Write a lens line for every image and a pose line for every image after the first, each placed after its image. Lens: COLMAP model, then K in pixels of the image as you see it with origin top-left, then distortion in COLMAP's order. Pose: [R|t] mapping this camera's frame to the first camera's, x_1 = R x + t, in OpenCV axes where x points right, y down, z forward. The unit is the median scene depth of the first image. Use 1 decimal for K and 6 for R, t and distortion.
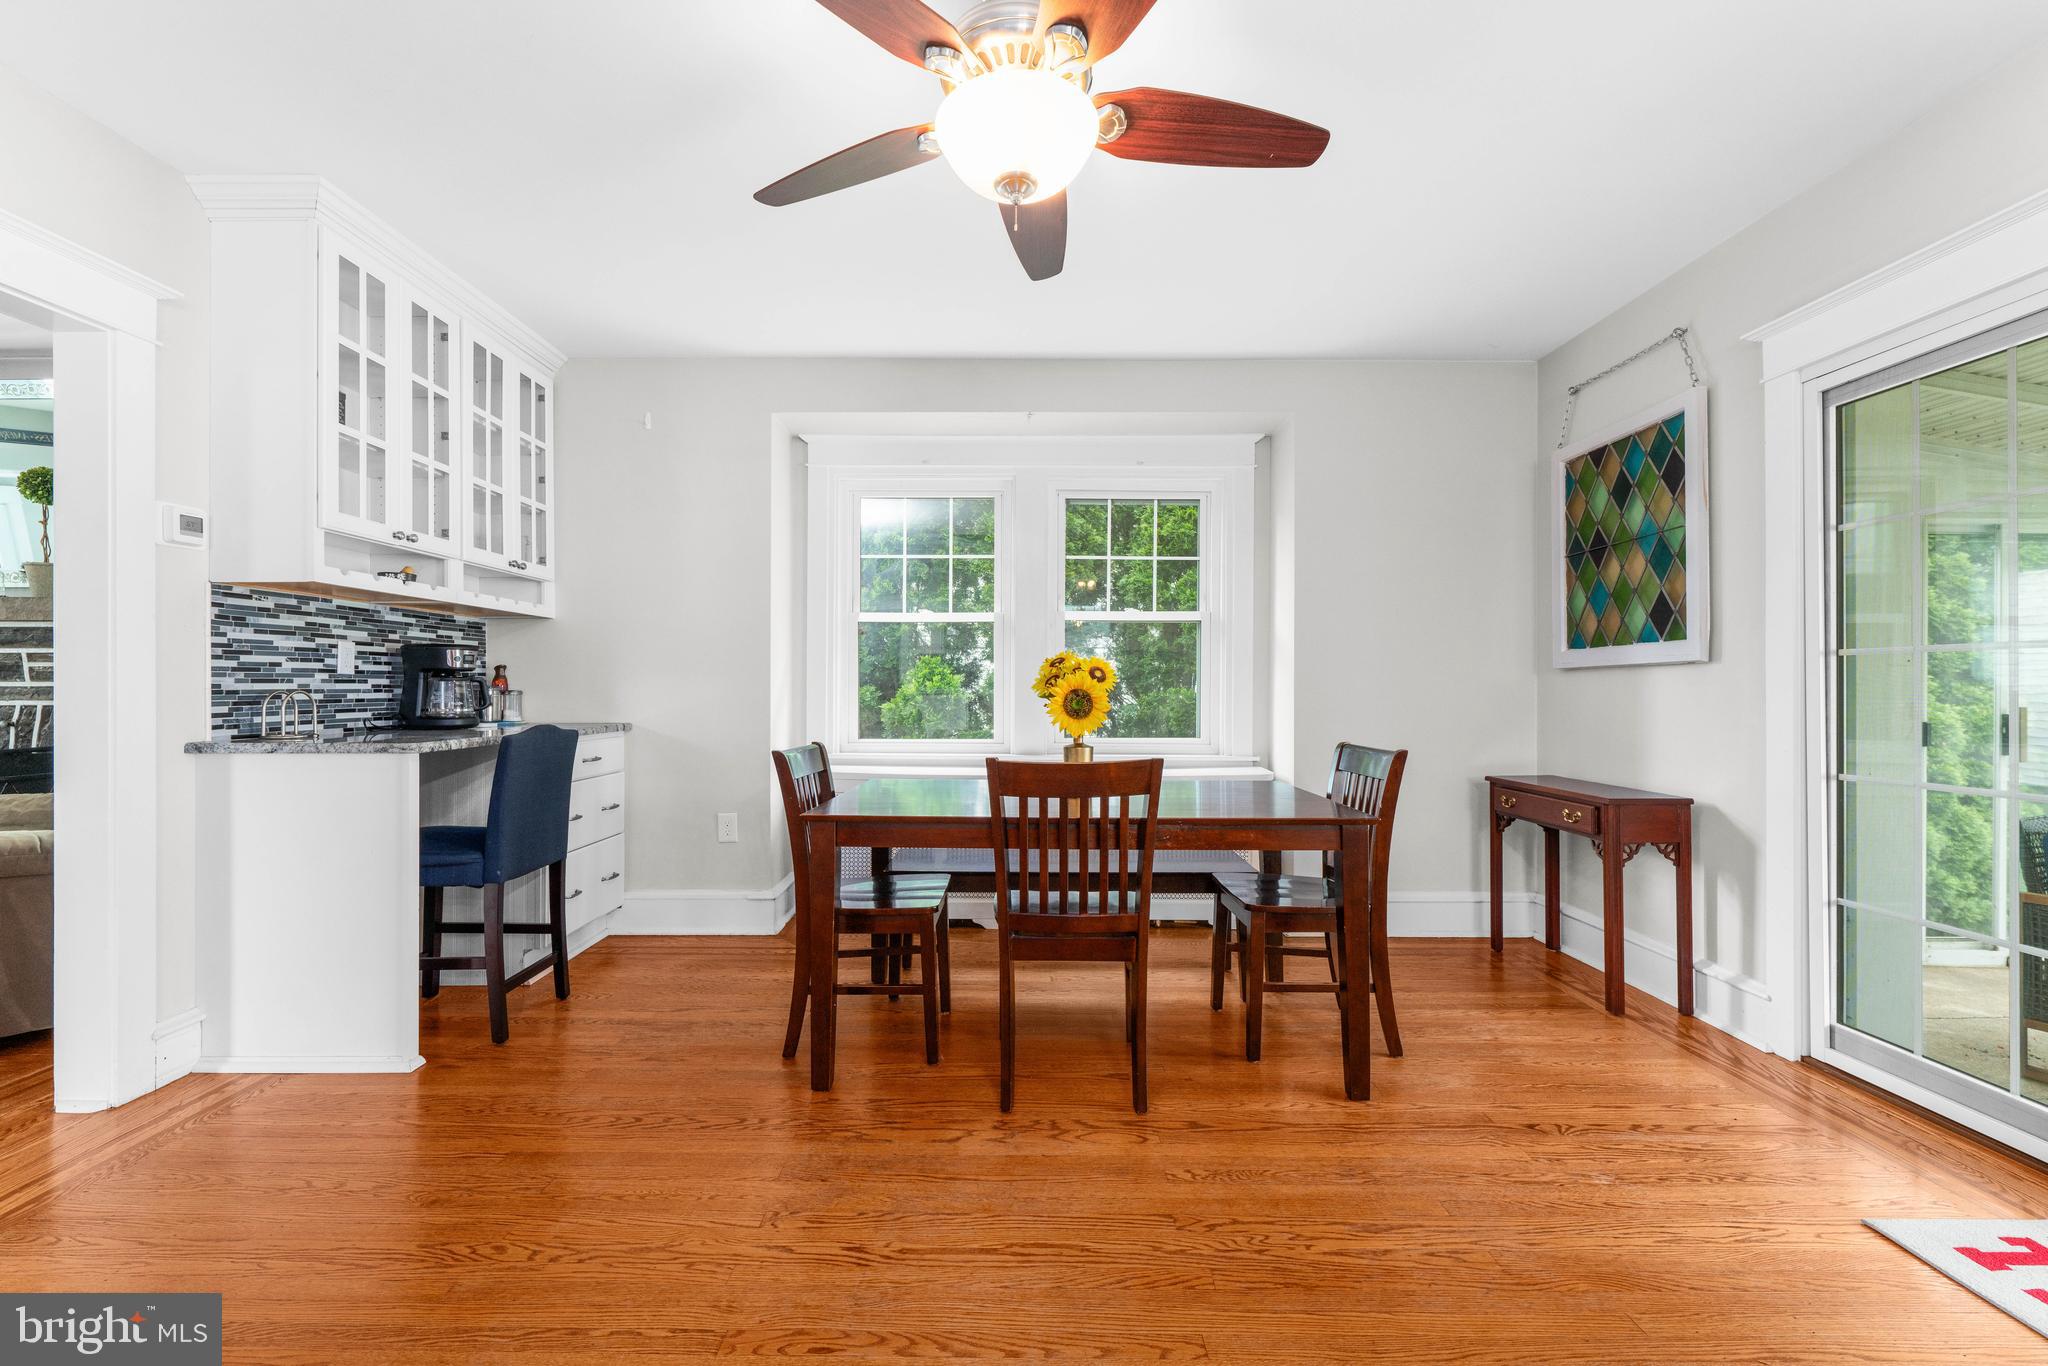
lens RADIAL K [[826.7, 0, 1013.0], [0, 826.7, 683.2], [0, 0, 1]] dist [0.012719, -0.004848]
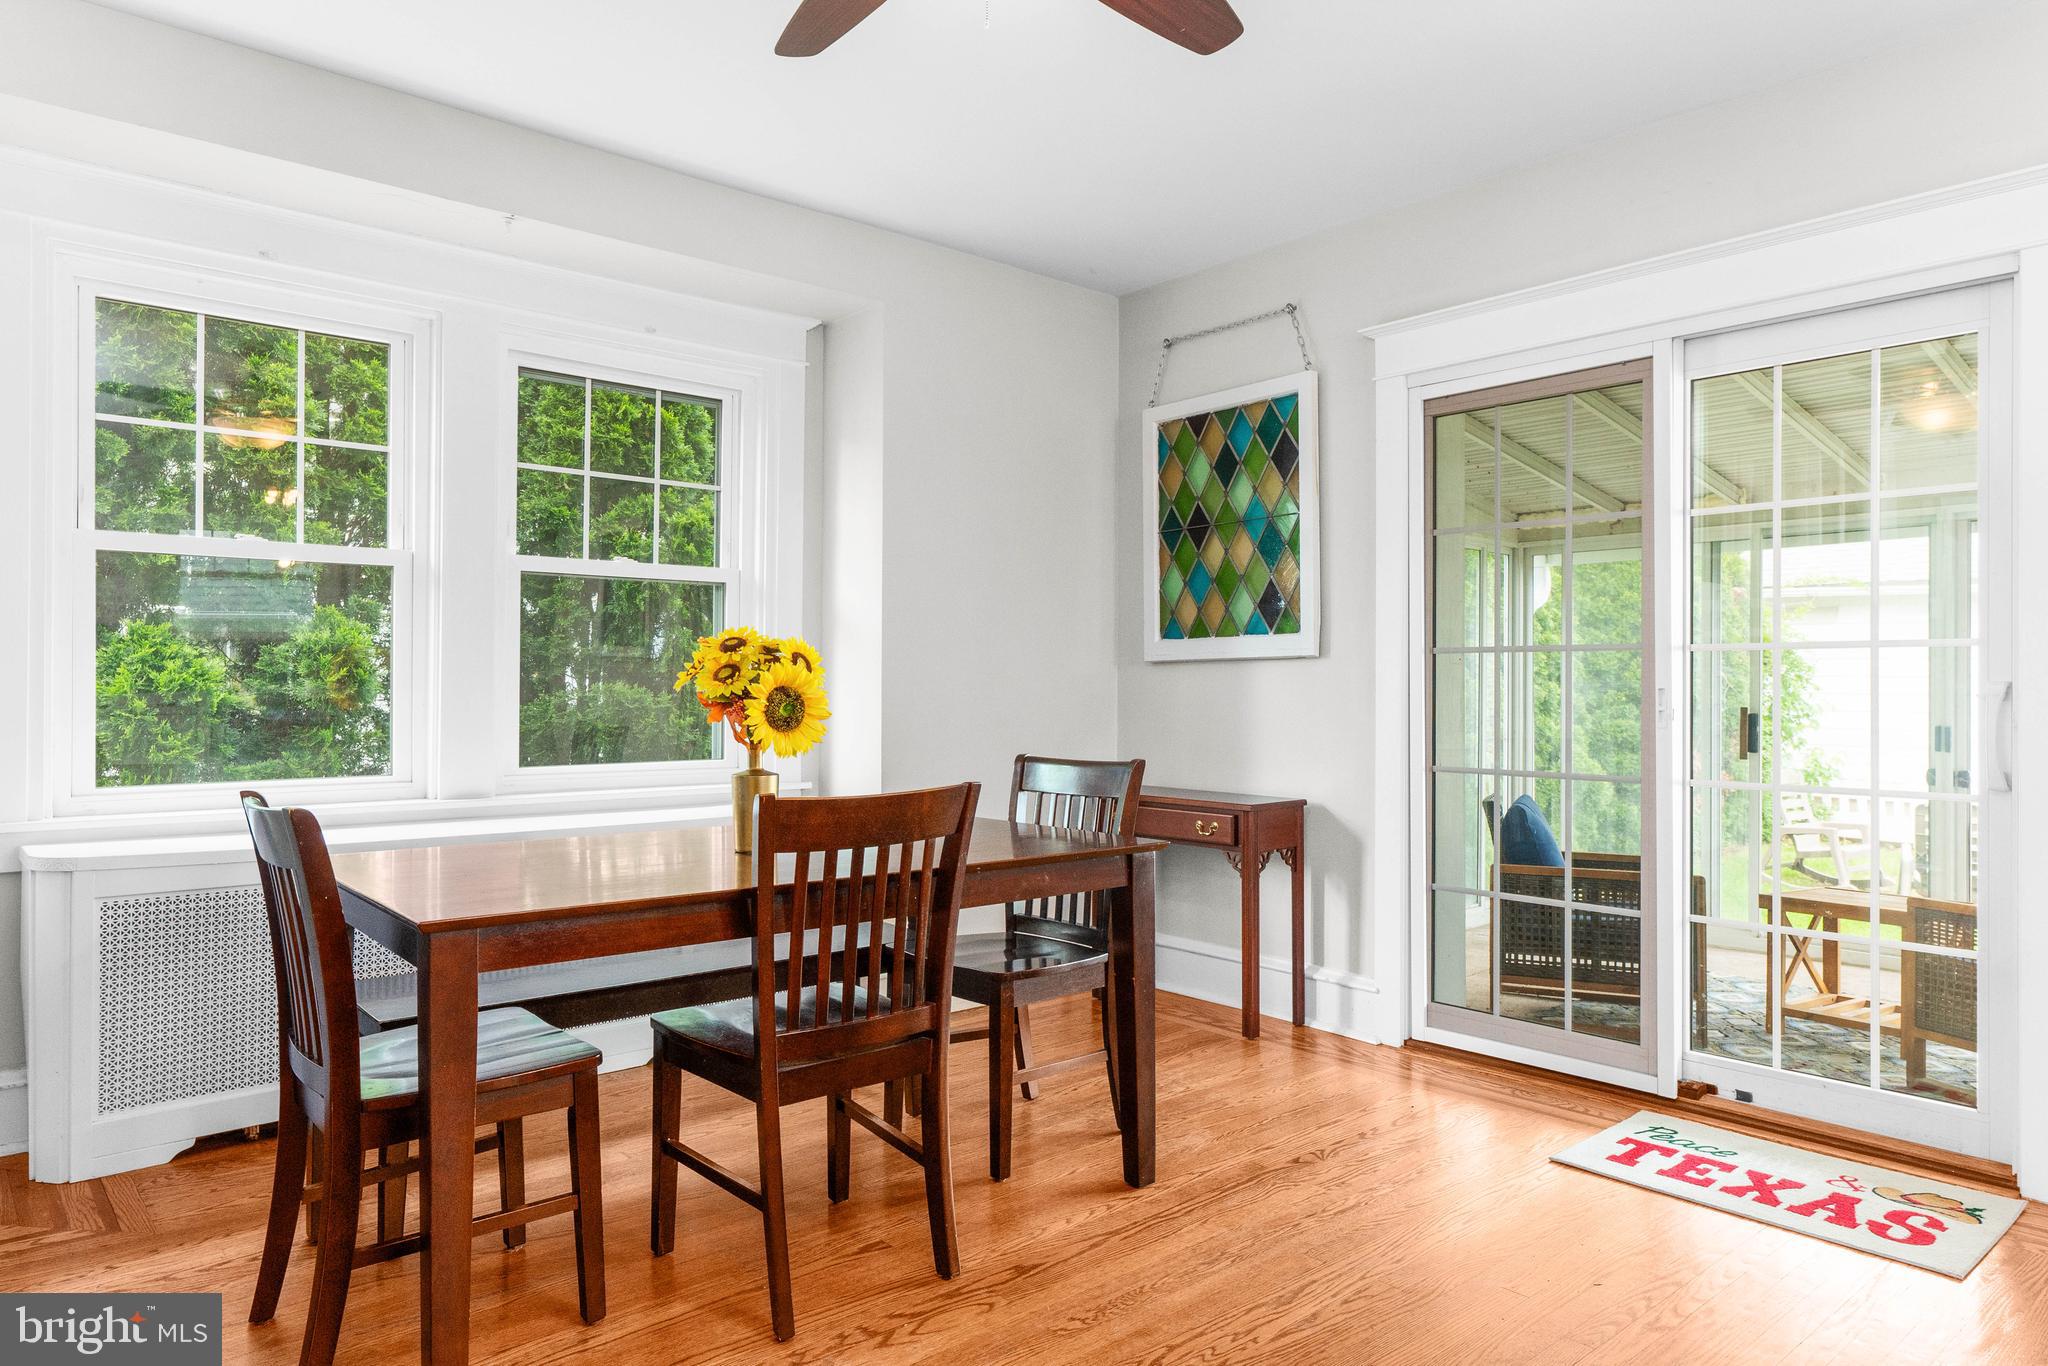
lens RADIAL K [[1287.1, 0, 1017.2], [0, 1287.1, 681.1], [0, 0, 1]] dist [0.006644, 0.003227]
pose [[0.757688, 0.000879, 0.652616, -0.391401], [-0.003469, 0.999990, 0.002680, 0.000020], [-0.652608, -0.004295, 0.757684, 0.091035]]
